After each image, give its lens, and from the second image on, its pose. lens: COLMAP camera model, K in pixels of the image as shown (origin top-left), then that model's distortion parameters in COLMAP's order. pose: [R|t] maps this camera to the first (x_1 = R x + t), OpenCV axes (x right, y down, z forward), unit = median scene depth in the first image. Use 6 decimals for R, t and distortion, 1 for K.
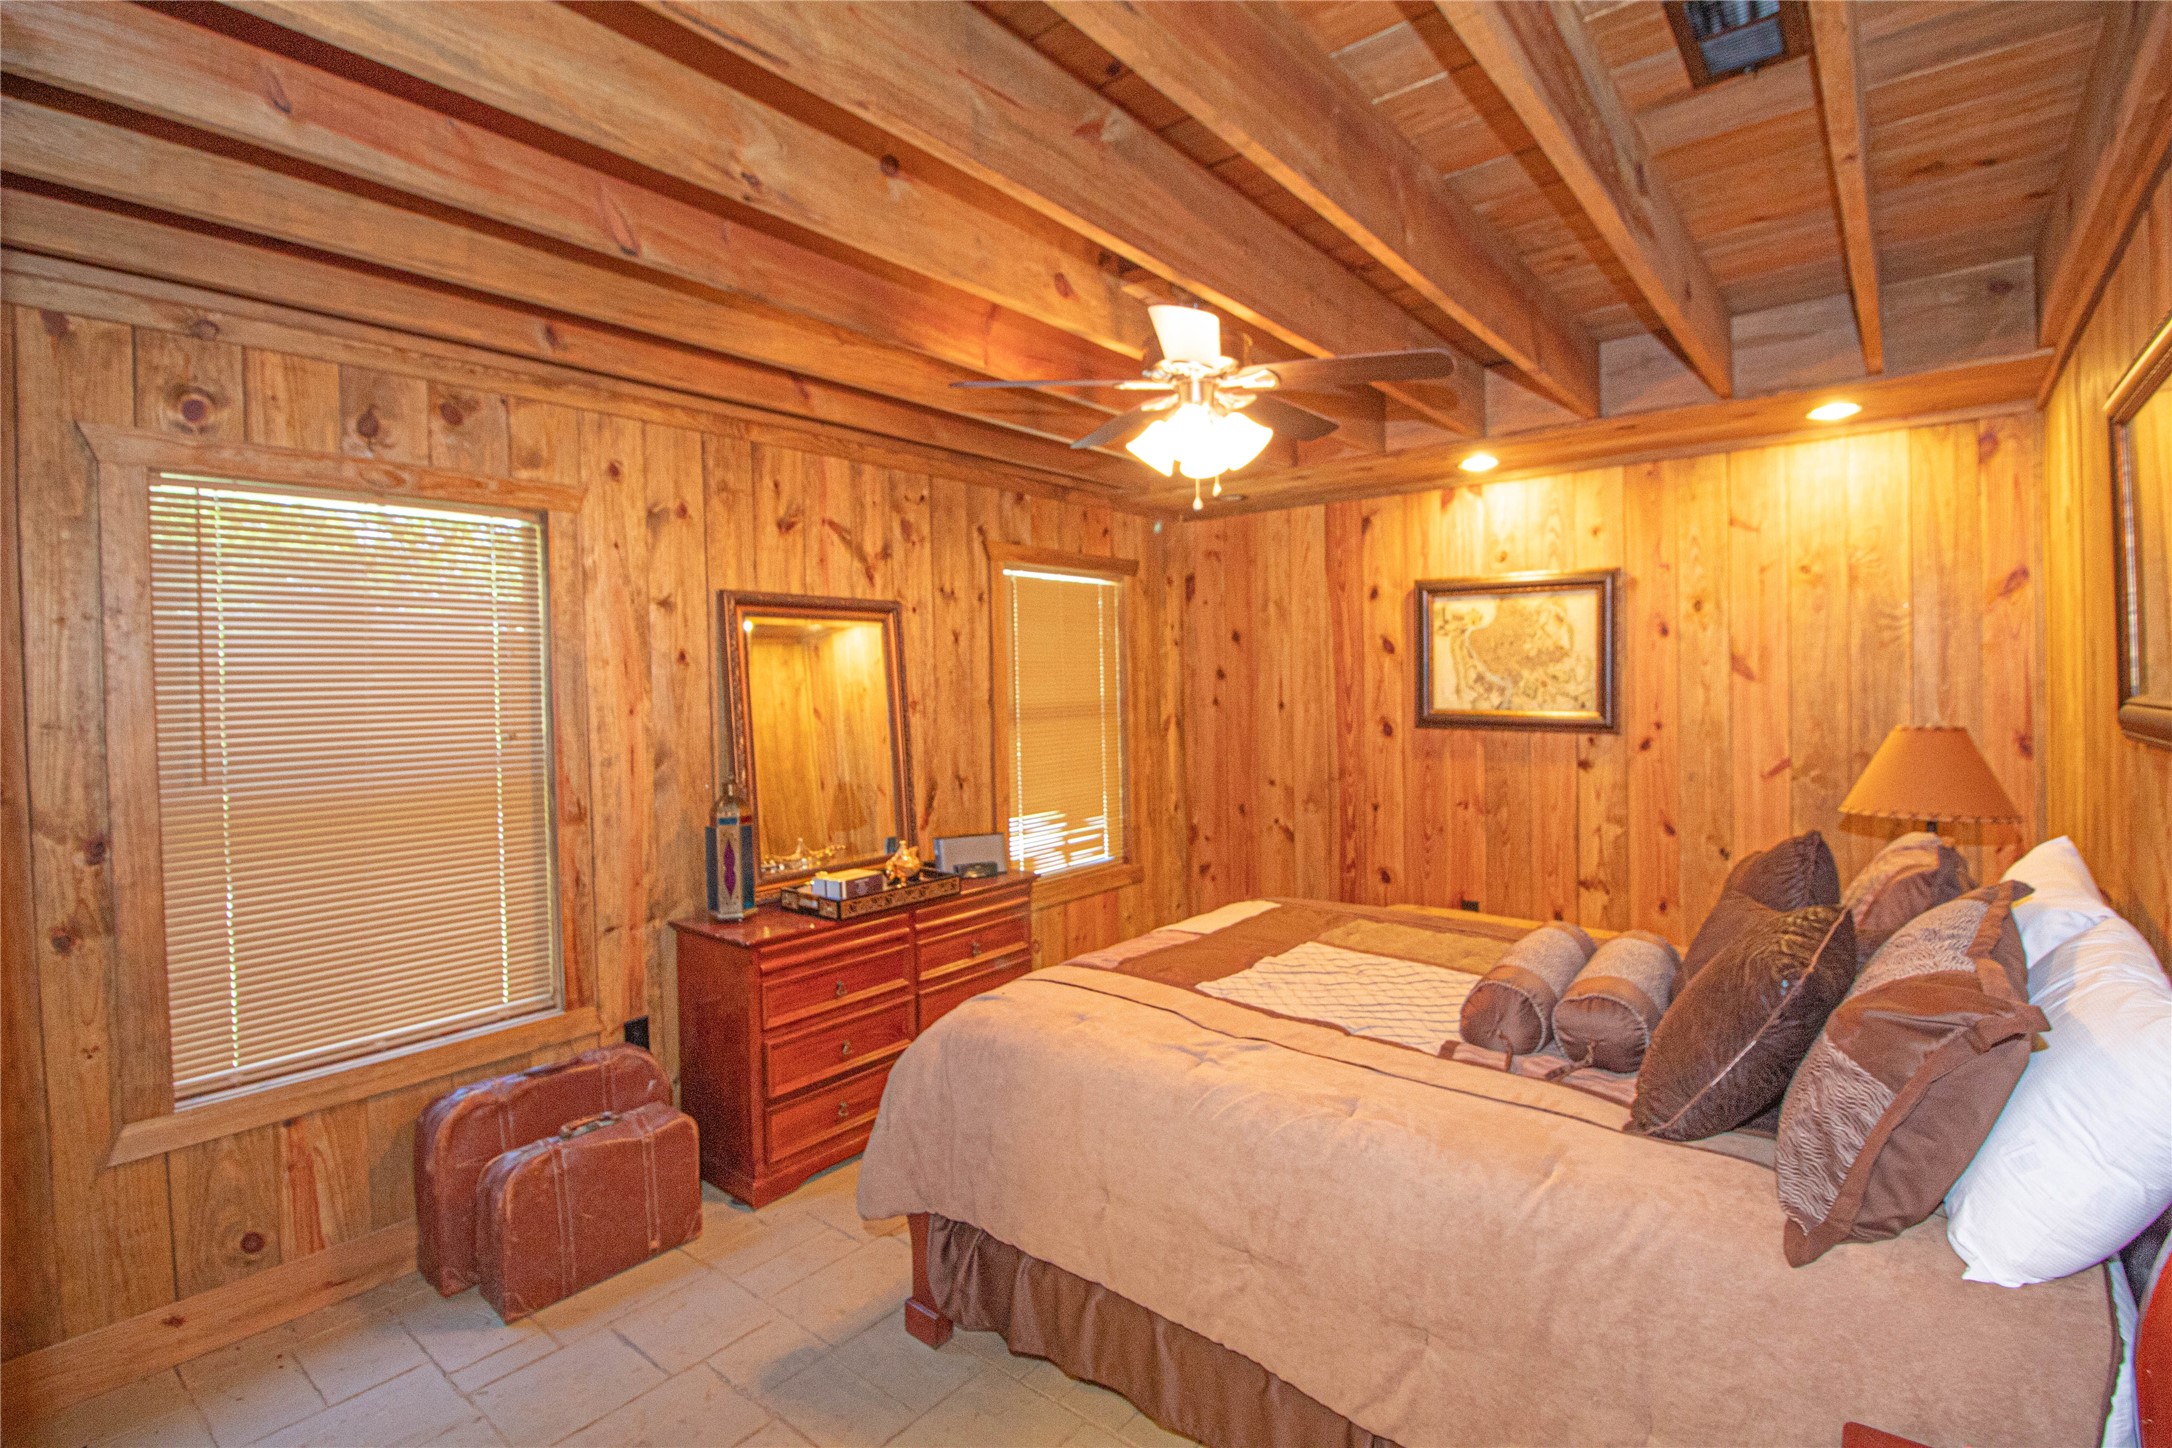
lens RADIAL K [[1018.4, 0, 1077.7], [0, 1018.4, 711.6], [0, 0, 1]] dist [-0.012672, -0.006482]
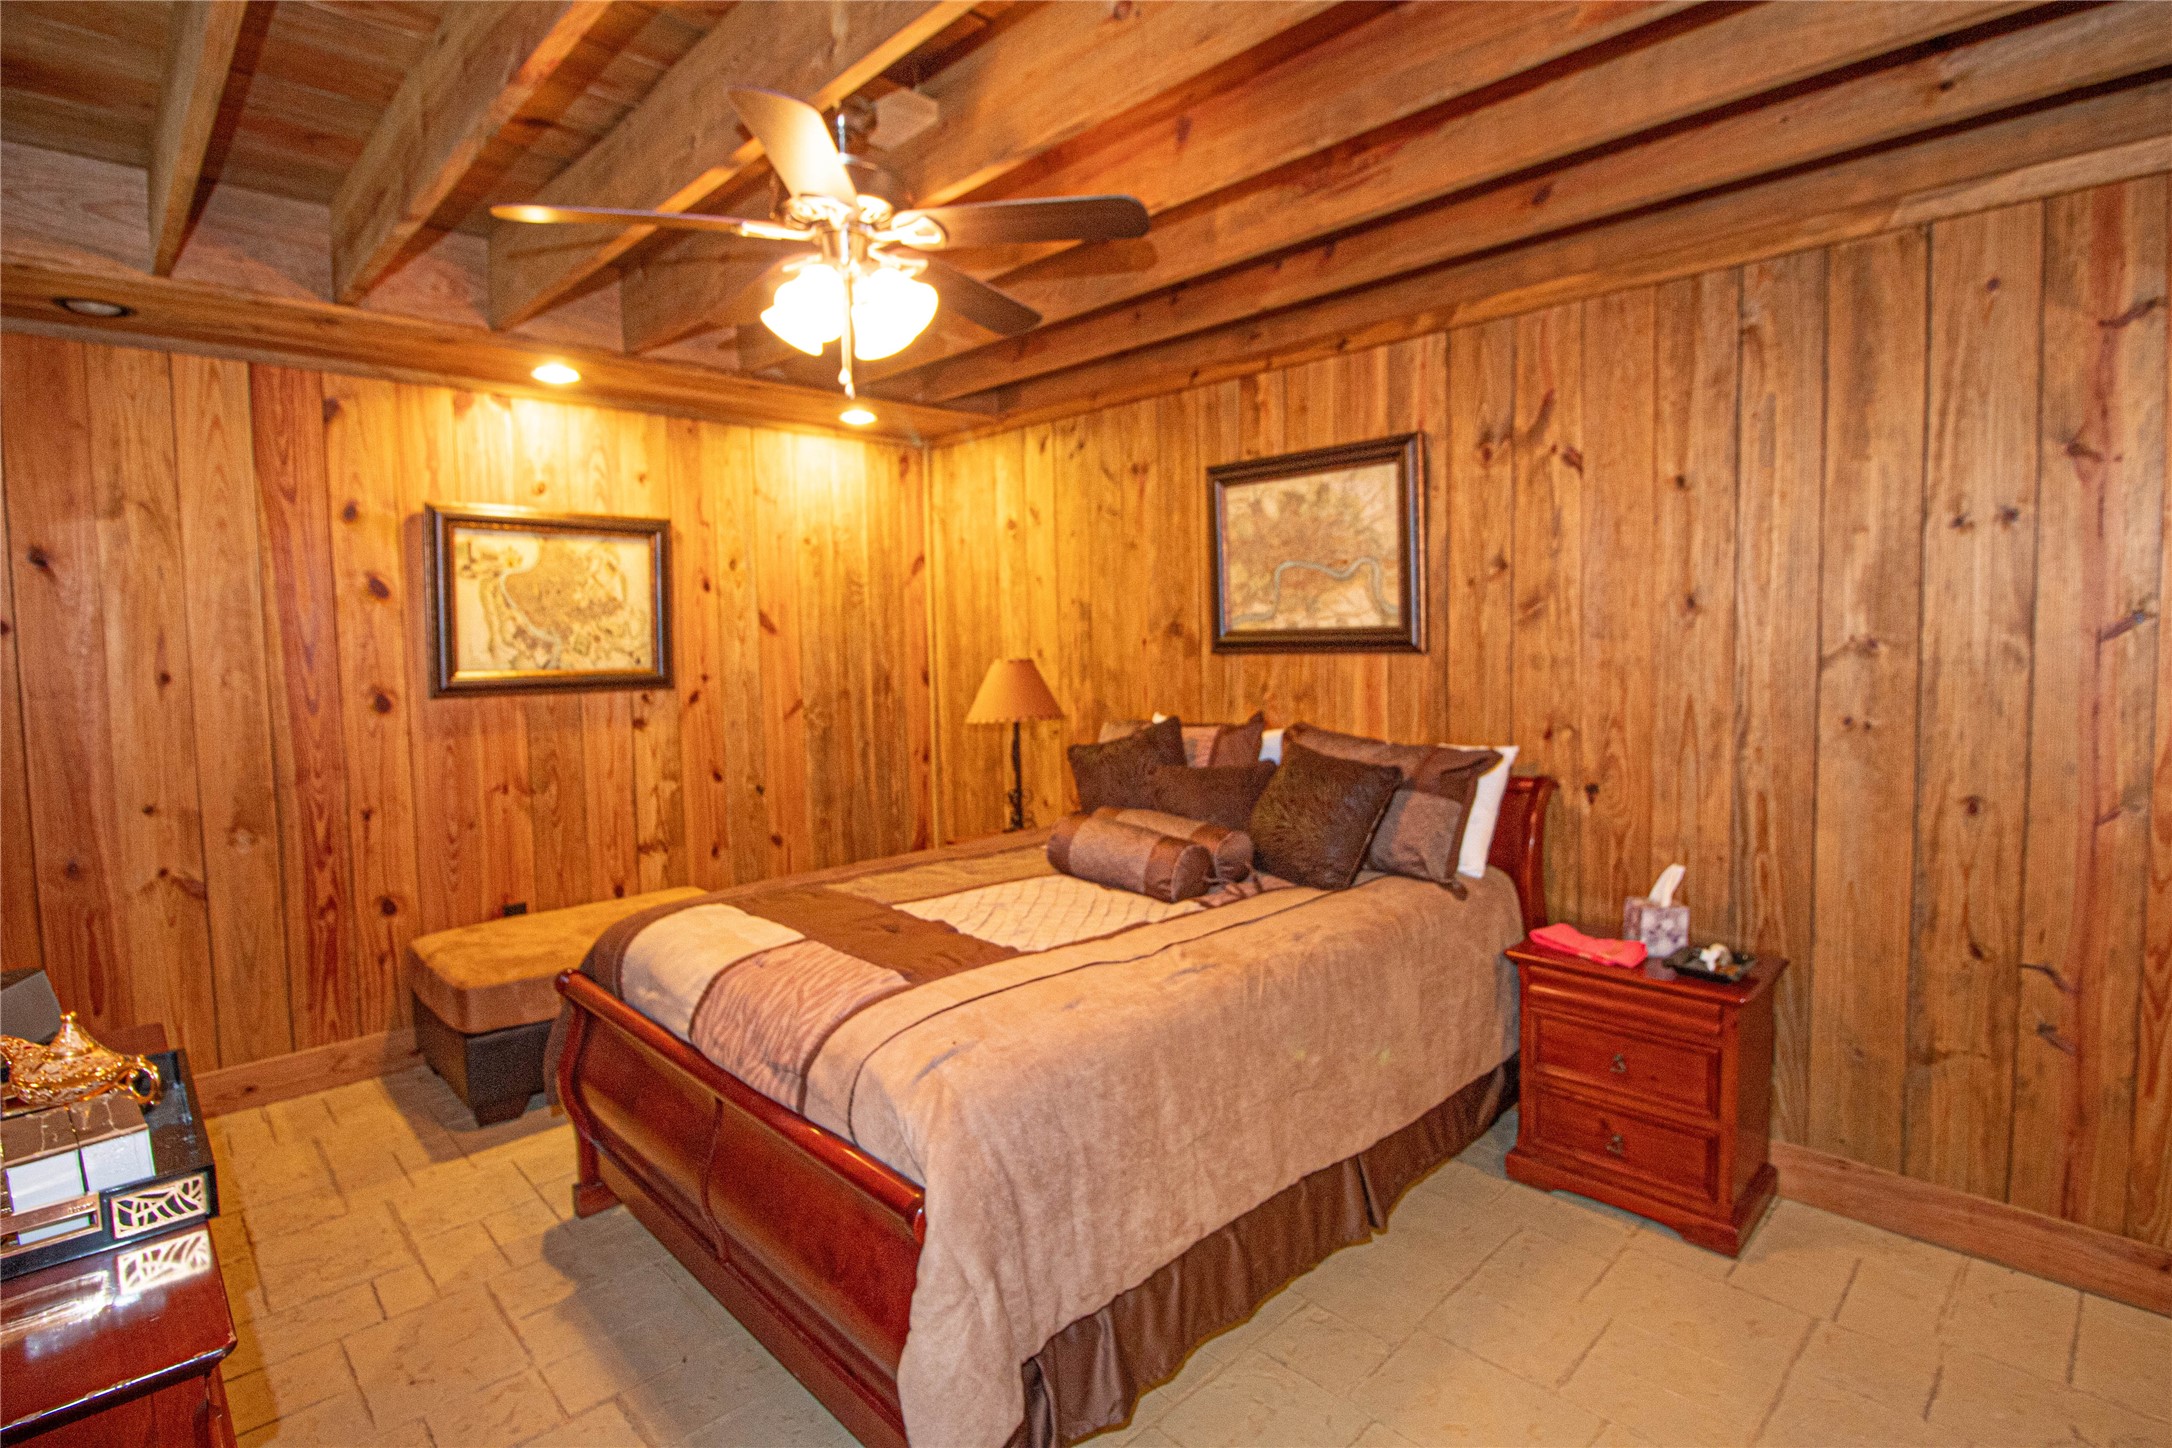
lens RADIAL K [[1054.6, 0, 1099.1], [0, 1054.6, 717.5], [0, 0, 1]] dist [-0.011747, -0.000415]
pose [[0.090216, -0.063419, 0.993901, -0.433660], [0.051574, 0.996929, 0.058931, 0.010568], [-0.994586, 0.045943, 0.093210, 0.470799]]
